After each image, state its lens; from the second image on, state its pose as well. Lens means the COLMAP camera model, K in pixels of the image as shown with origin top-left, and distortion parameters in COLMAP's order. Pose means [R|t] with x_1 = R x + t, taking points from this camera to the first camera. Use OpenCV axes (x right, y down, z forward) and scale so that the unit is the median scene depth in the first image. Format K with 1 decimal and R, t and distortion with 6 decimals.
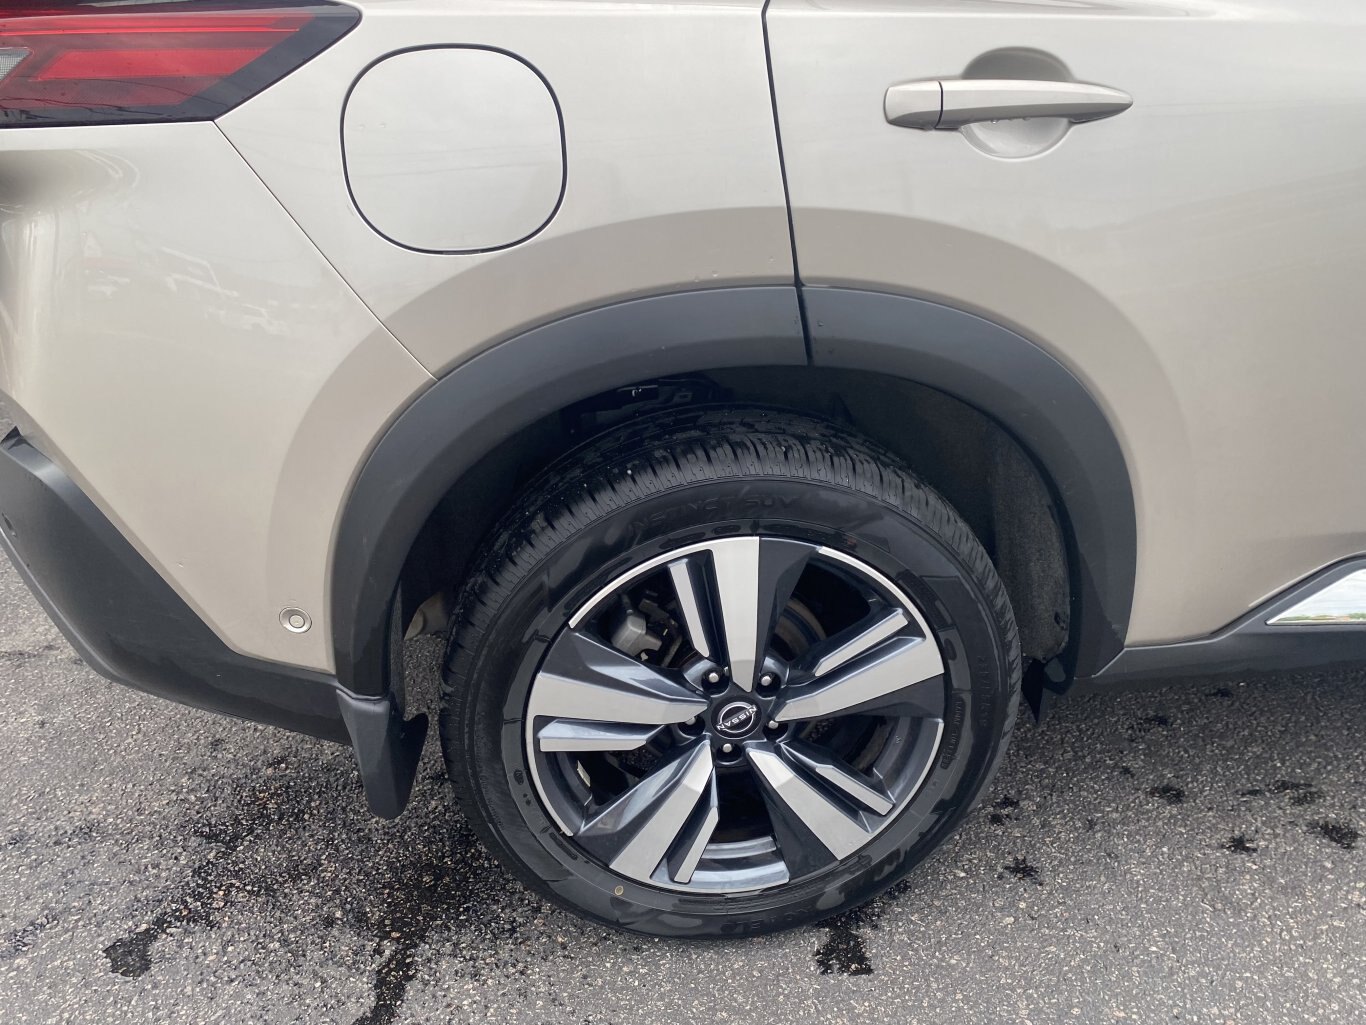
lens RADIAL K [[1001.3, 0, 670.6], [0, 1001.3, 497.4], [0, 0, 1]] dist [0.087162, -0.087532]
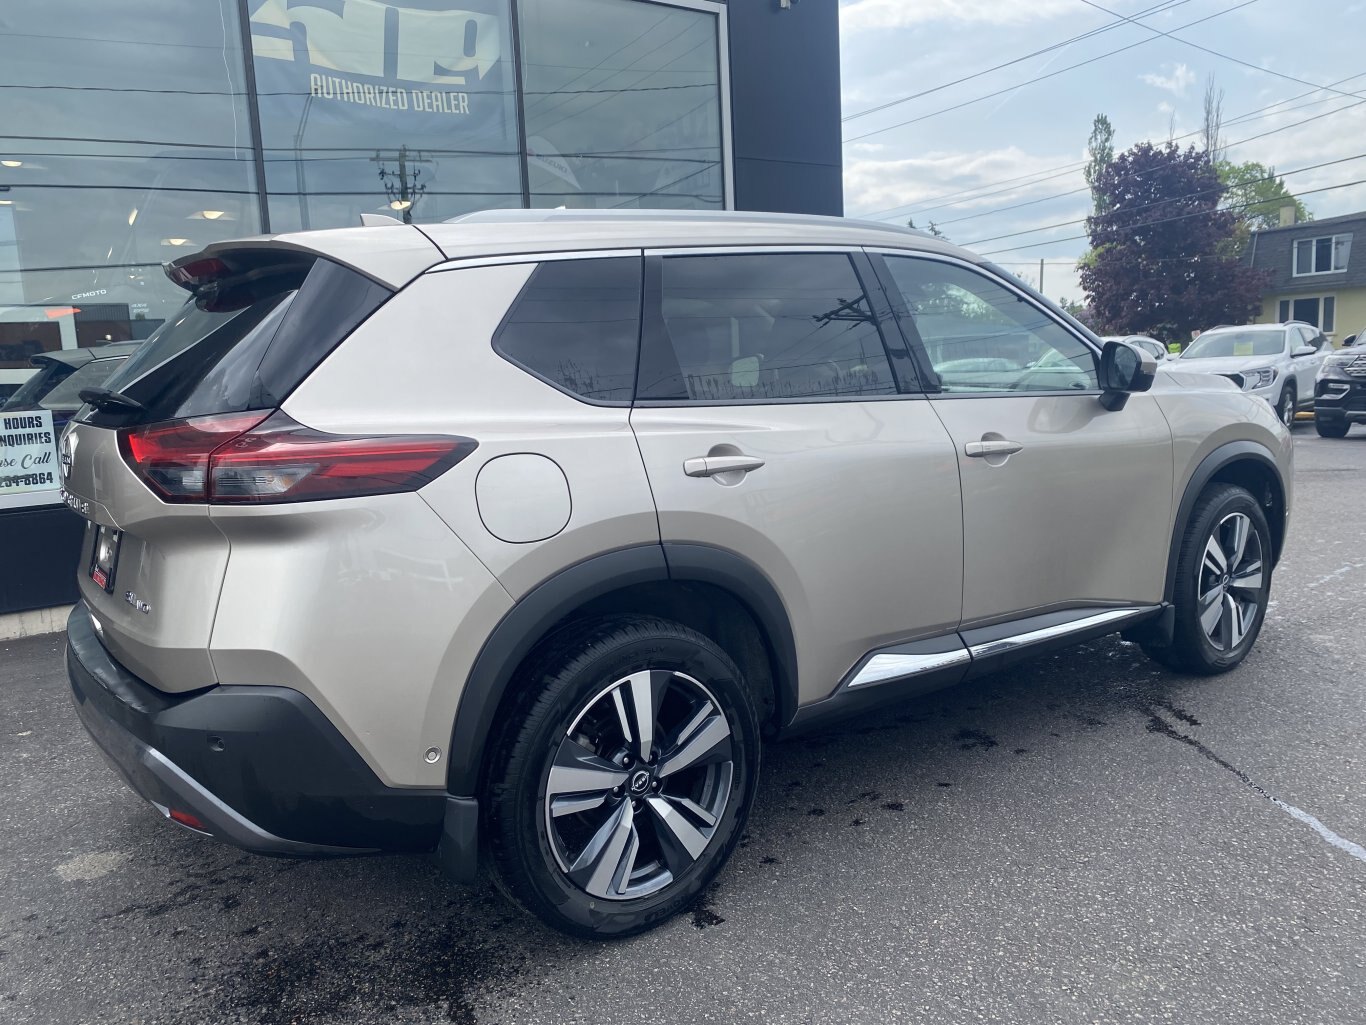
lens RADIAL K [[1030.6, 0, 630.8], [0, 1030.6, 503.9], [0, 0, 1]] dist [0.055082, -0.056603]
pose [[0.878338, -0.069317, 0.472987, -0.815607], [0.208882, 0.945628, -0.249311, 0.210822], [-0.429989, 0.317778, 0.845060, -0.754405]]
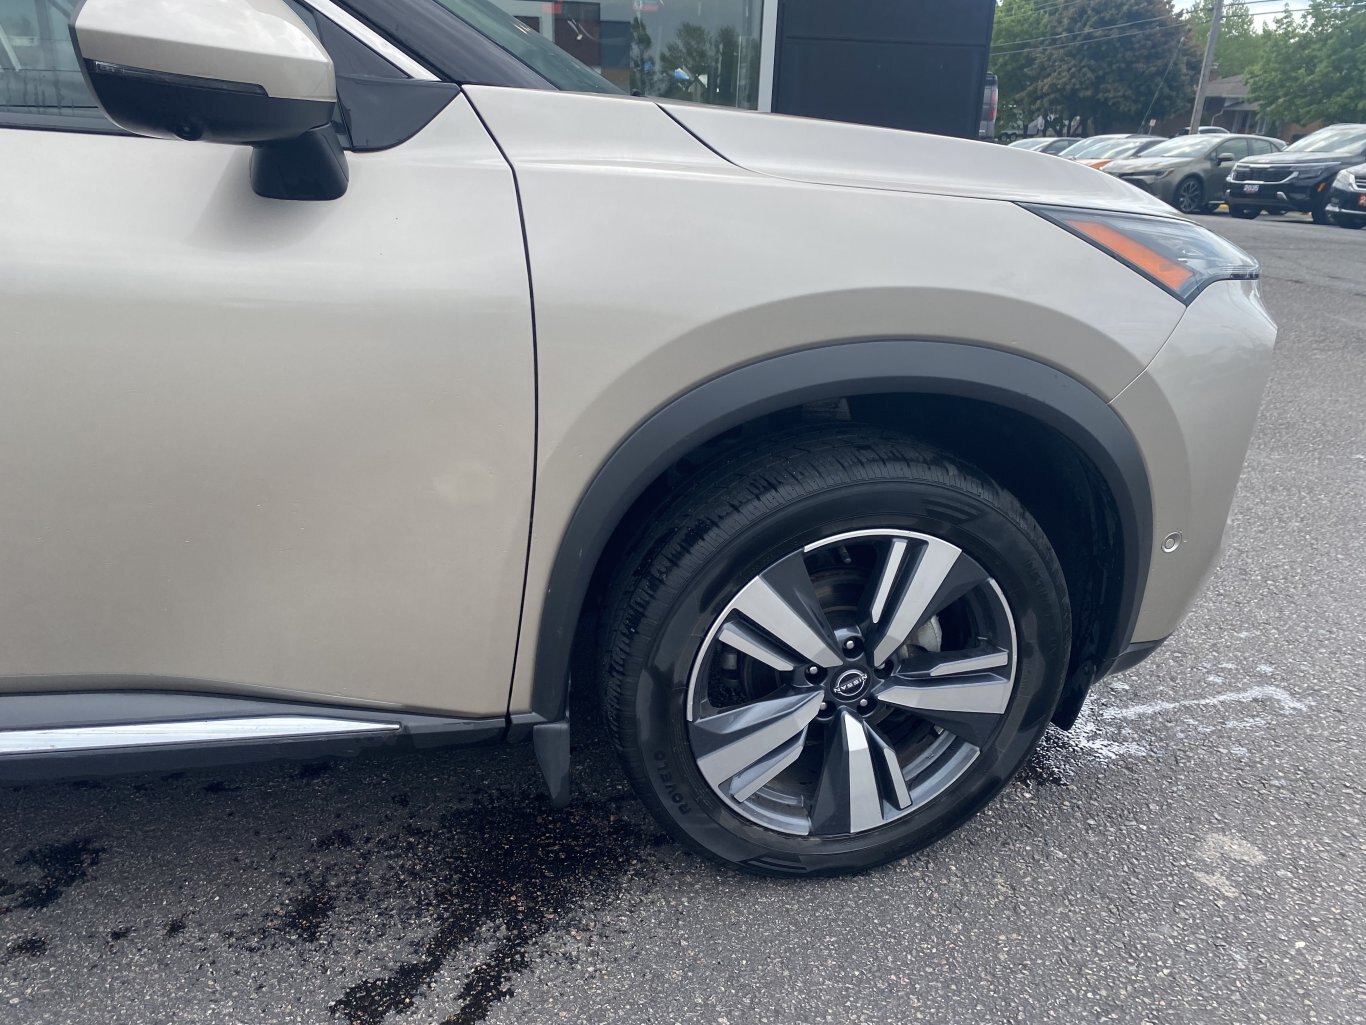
lens RADIAL K [[1039.9, 0, 669.8], [0, 1039.9, 507.9], [0, 0, 1]] dist [0.033737, -0.033502]
pose [[0.995059, 0.039483, 0.091098, 1.873410], [-0.035577, 0.998393, -0.044111, -0.126147], [-0.092693, 0.040652, 0.994865, -0.033423]]
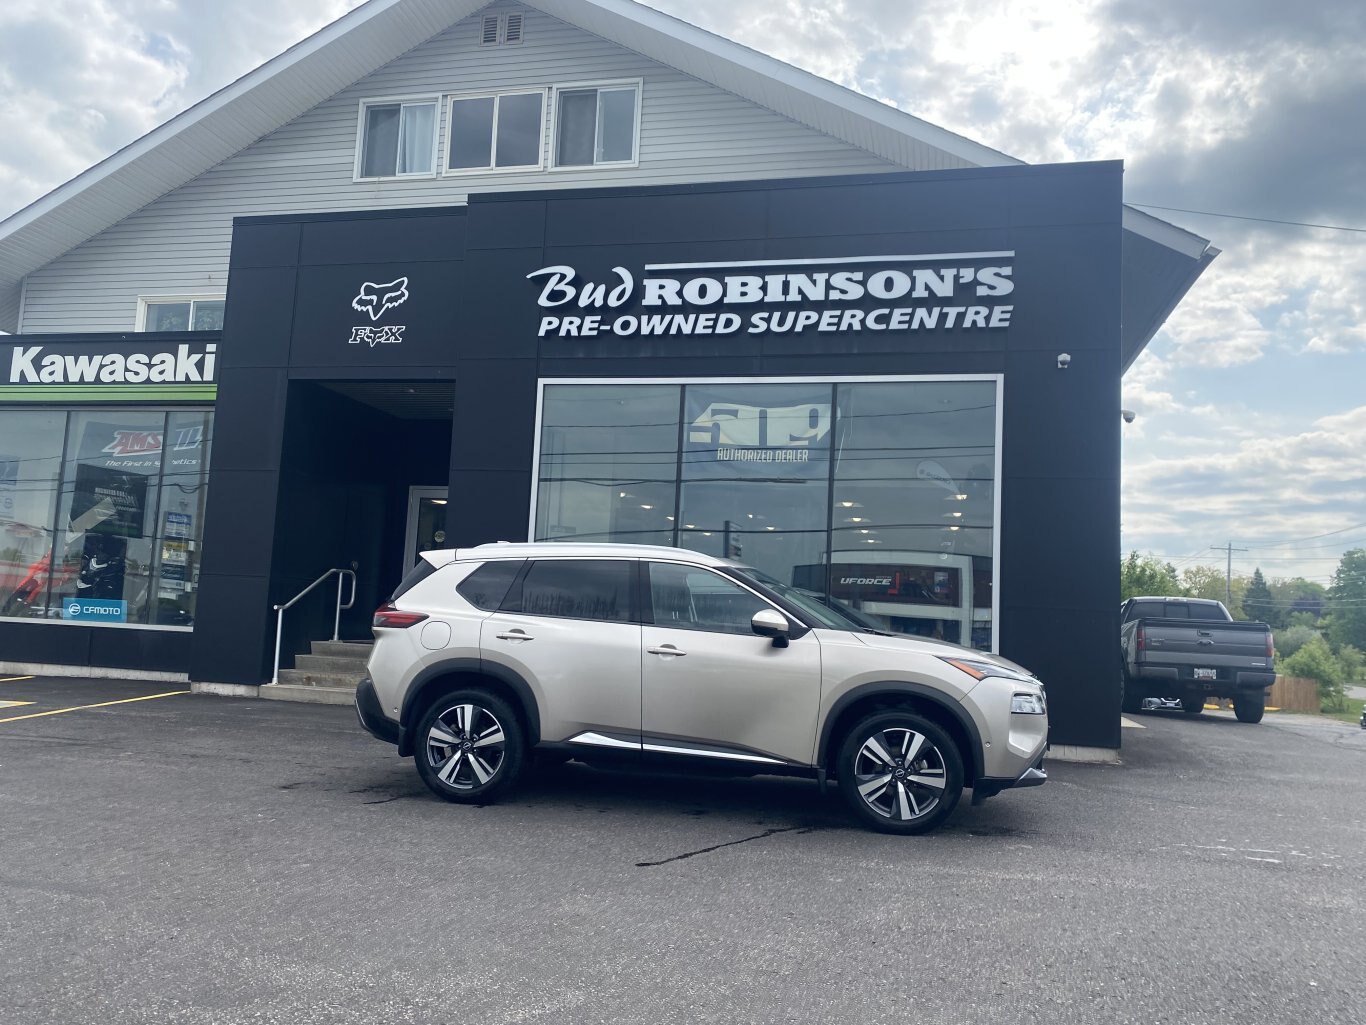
lens RADIAL K [[1001.3, 0, 670.6], [0, 1001.3, 497.4], [0, 0, 1]] dist [0.087162, -0.087532]
pose [[0.948036, 0.045624, -0.314874, 2.627527], [-0.200005, 0.855131, -0.478277, 1.398442], [0.247438, 0.516400, 0.819820, -3.628863]]
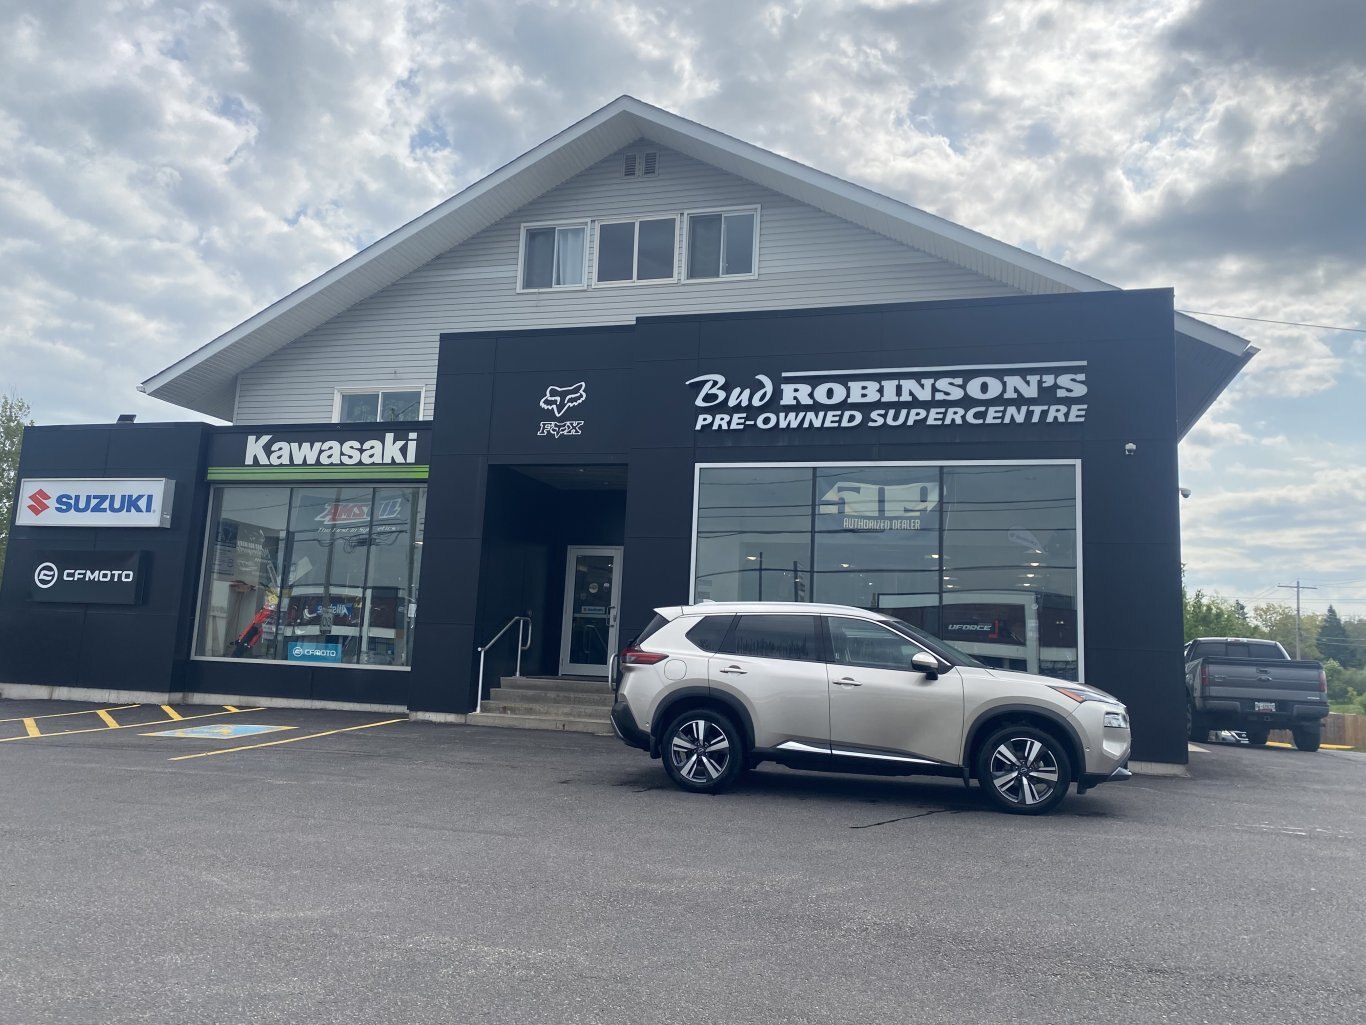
lens RADIAL K [[1001.3, 0, 670.6], [0, 1001.3, 497.4], [0, 0, 1]] dist [0.087162, -0.087532]
pose [[0.930631, 0.023291, -0.365216, 2.448732], [-0.216988, 0.838740, -0.499431, 2.342411], [0.294689, 0.544034, 0.785611, -5.685414]]
